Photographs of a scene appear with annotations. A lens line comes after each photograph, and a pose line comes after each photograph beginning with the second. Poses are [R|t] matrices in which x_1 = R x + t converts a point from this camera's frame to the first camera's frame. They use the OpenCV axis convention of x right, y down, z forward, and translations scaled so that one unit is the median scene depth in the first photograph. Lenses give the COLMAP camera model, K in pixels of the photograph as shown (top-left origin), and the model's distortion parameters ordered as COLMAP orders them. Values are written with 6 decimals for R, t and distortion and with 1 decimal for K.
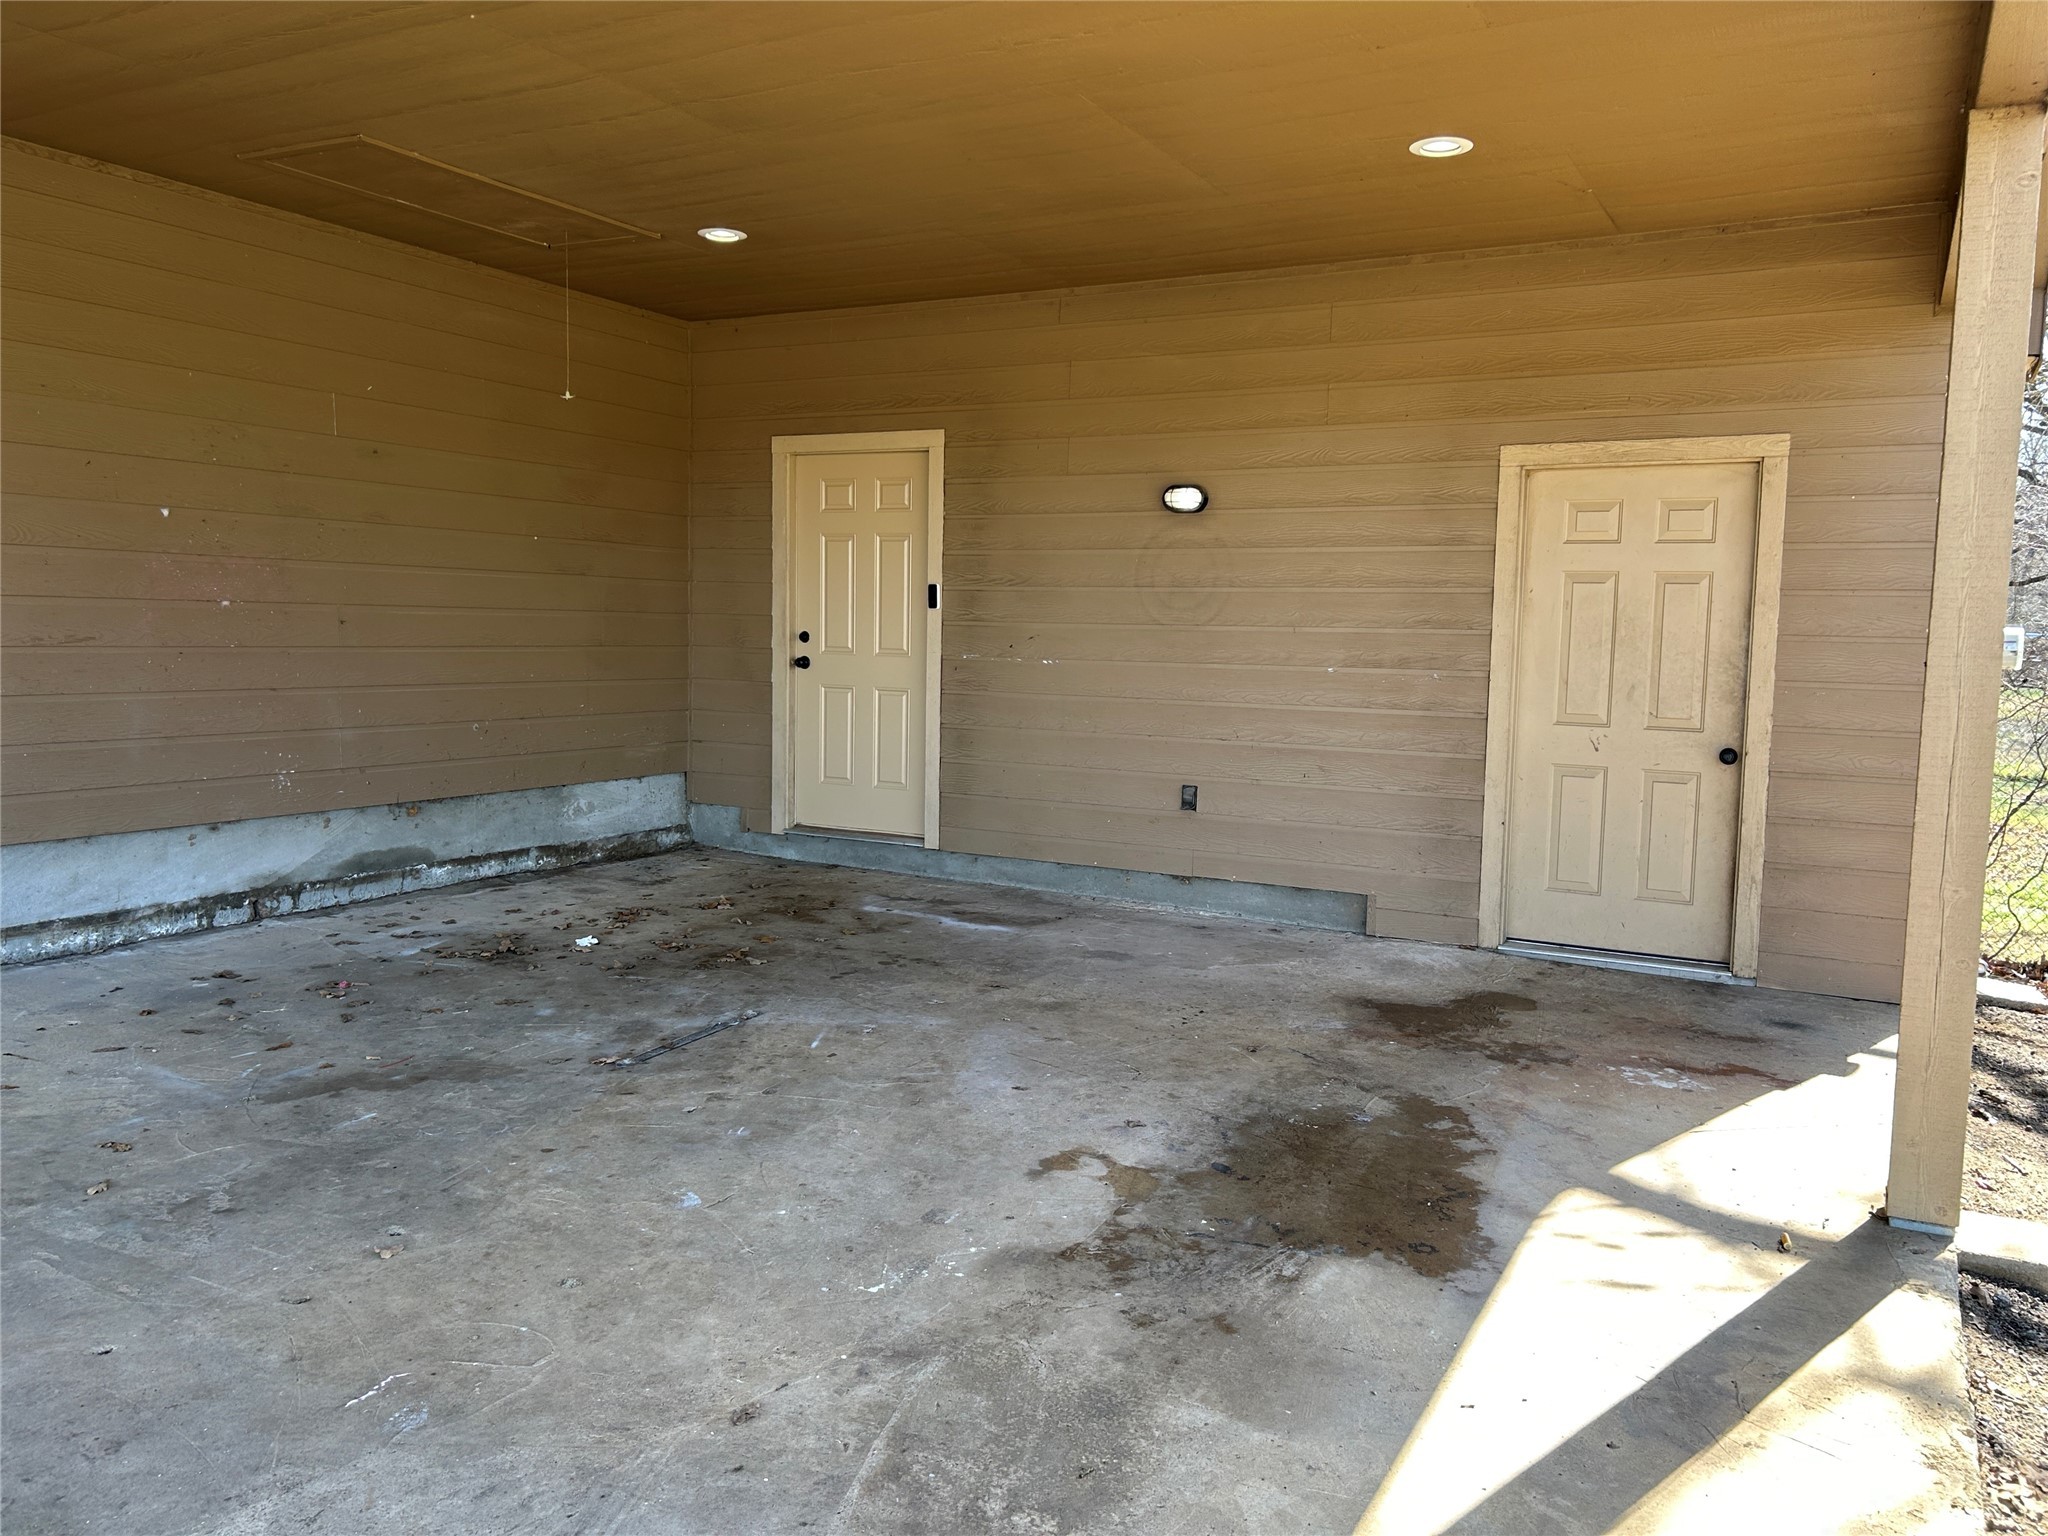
lens RADIAL K [[1541.9, 0, 1042.8], [0, 1541.9, 753.5], [0, 0, 1]] dist [0.053629, -0.059070]
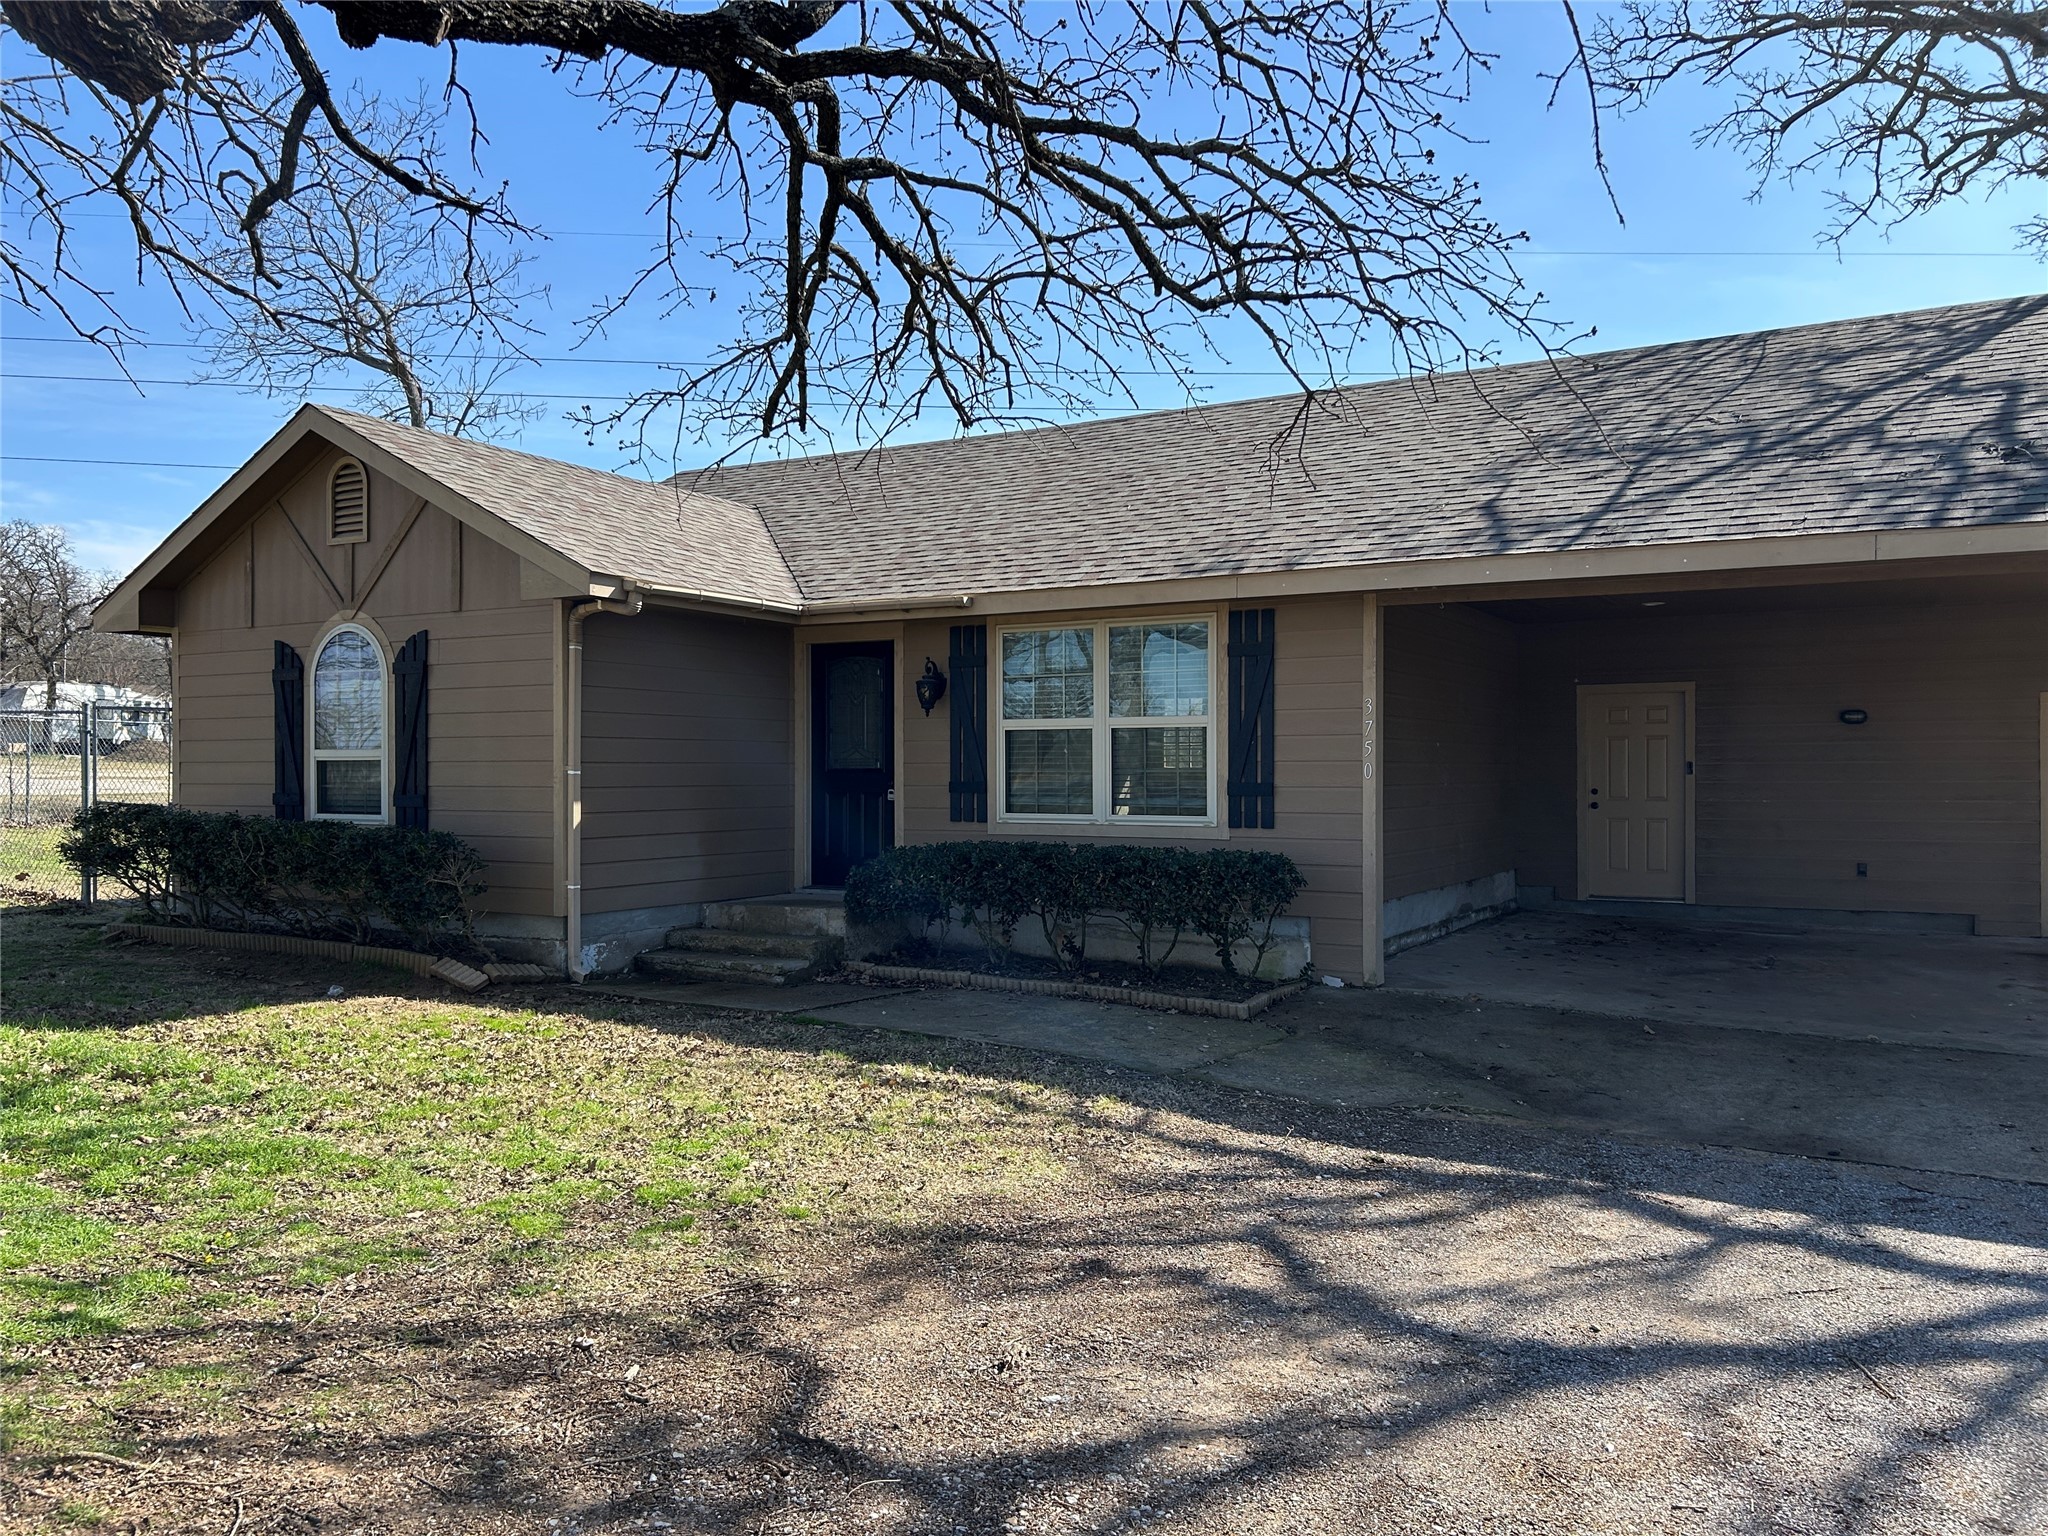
lens RADIAL K [[1541.9, 0, 1030.2], [0, 1541.9, 774.5], [0, 0, 1]] dist [0.053629, -0.059070]
pose [[0.999050, -0.026286, -0.034748, -0.890411], [0.023326, 0.996277, -0.082996, 0.048235], [0.036800, 0.082107, 0.995944, -1.007554]]
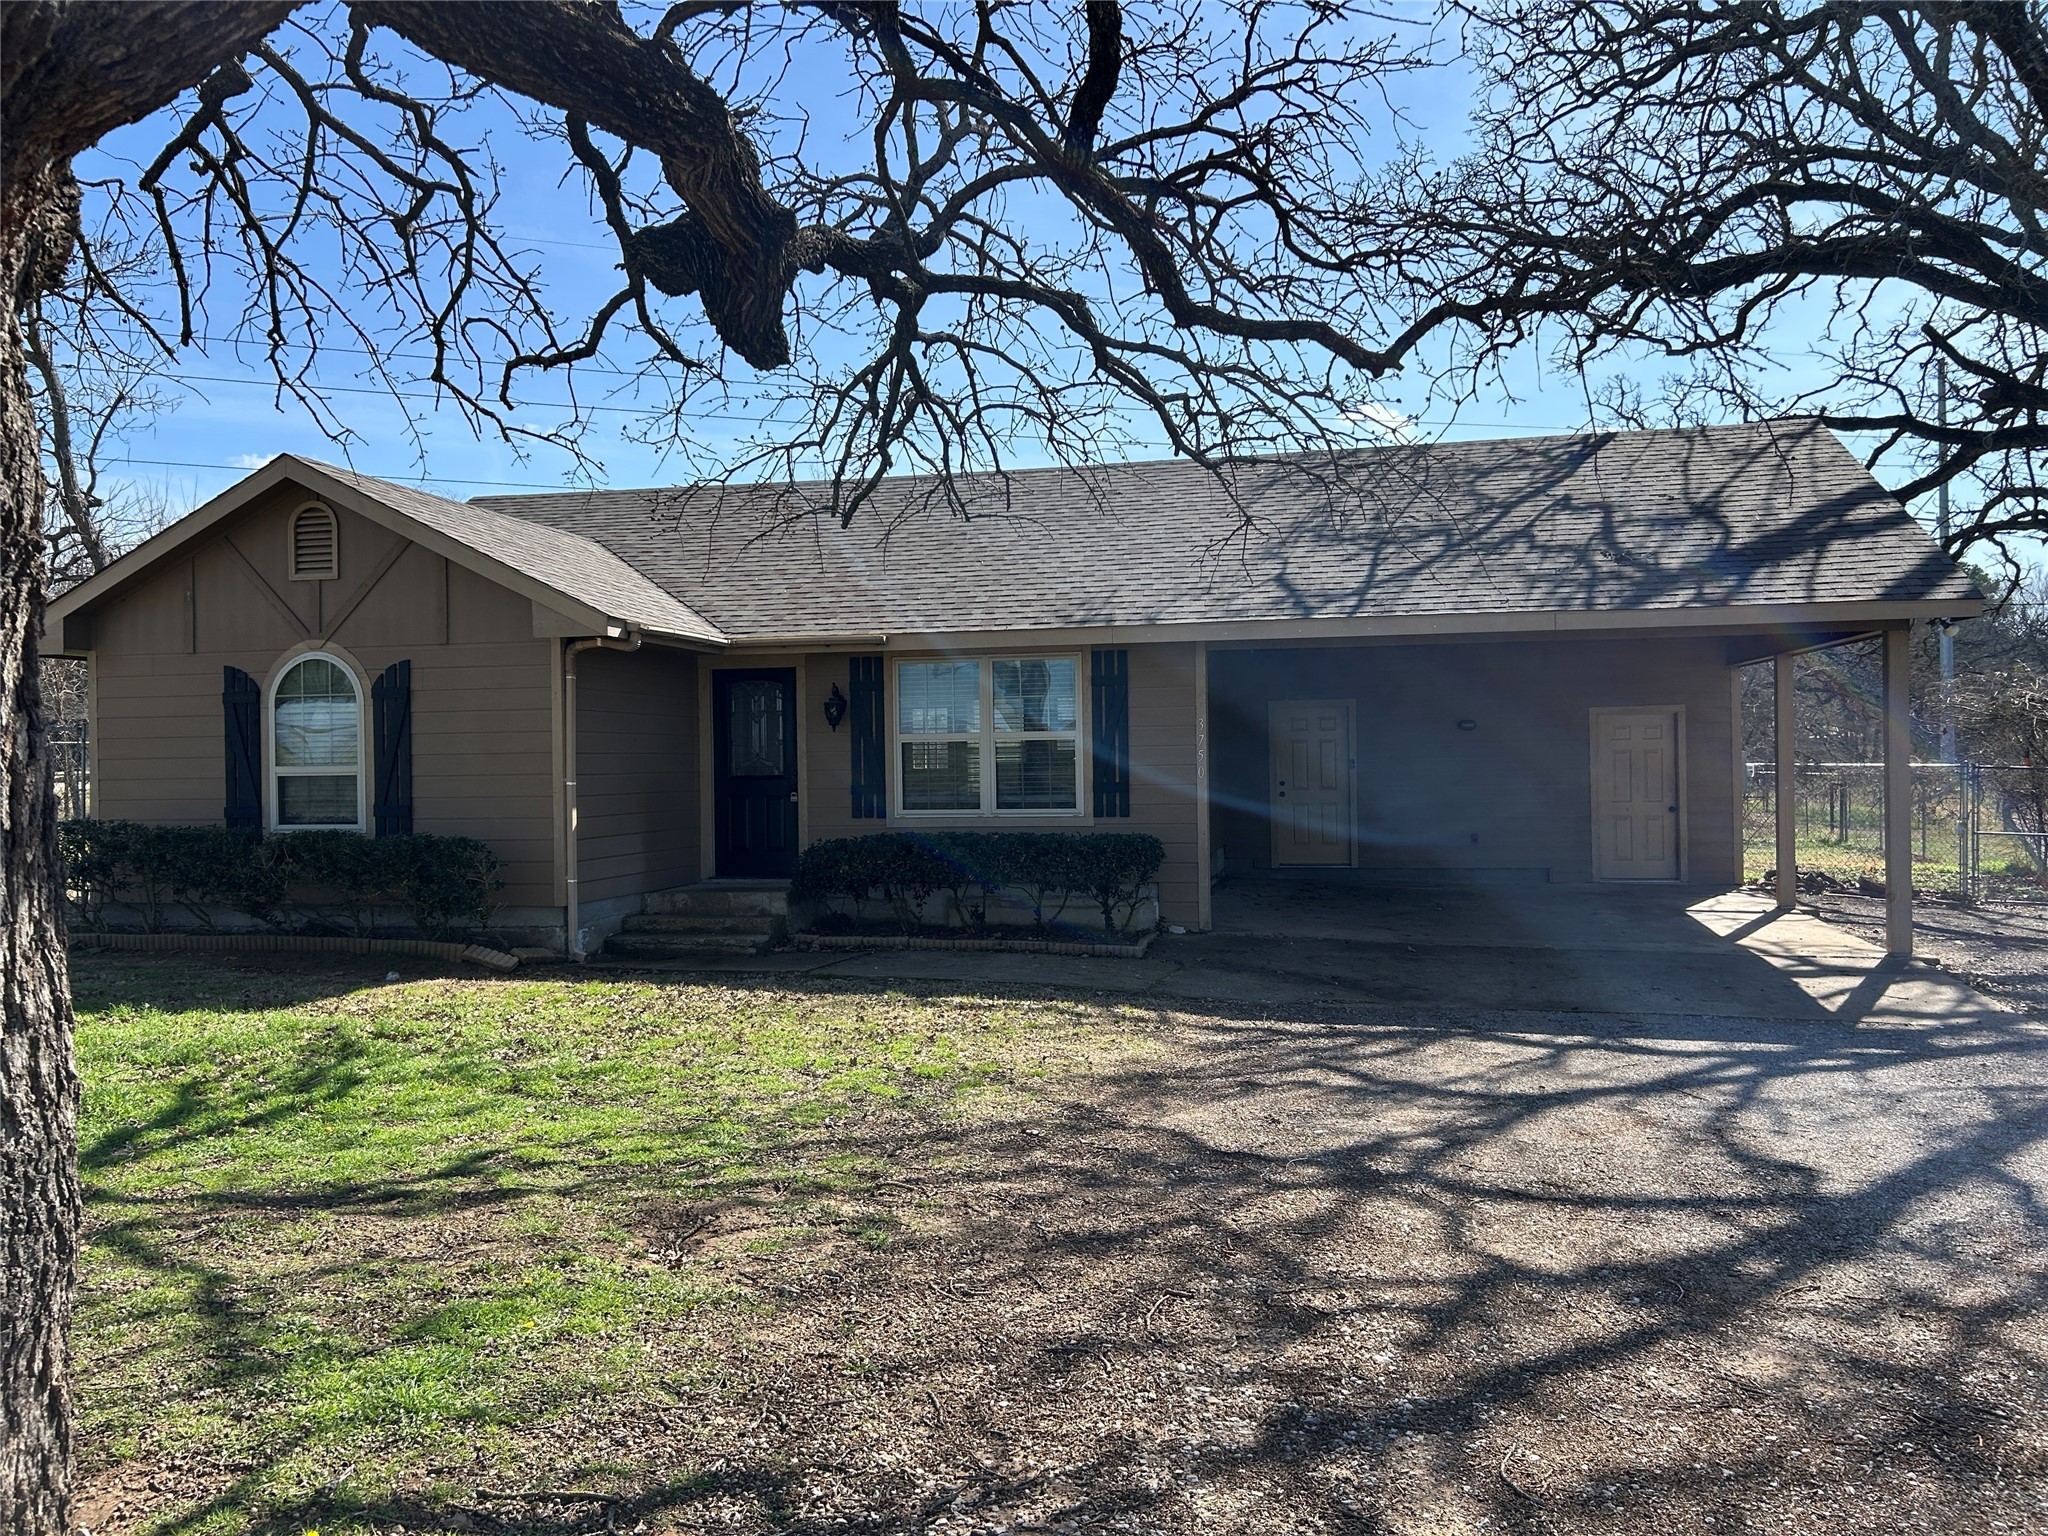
lens RADIAL K [[1541.9, 0, 1032.2], [0, 1541.9, 772.6], [0, 0, 1]] dist [0.053629, -0.059070]
pose [[0.963518, -0.041394, 0.264424, -1.341405], [0.061325, 0.995828, -0.067567, 0.050626], [-0.260524, 0.081318, 0.962037, -1.366643]]
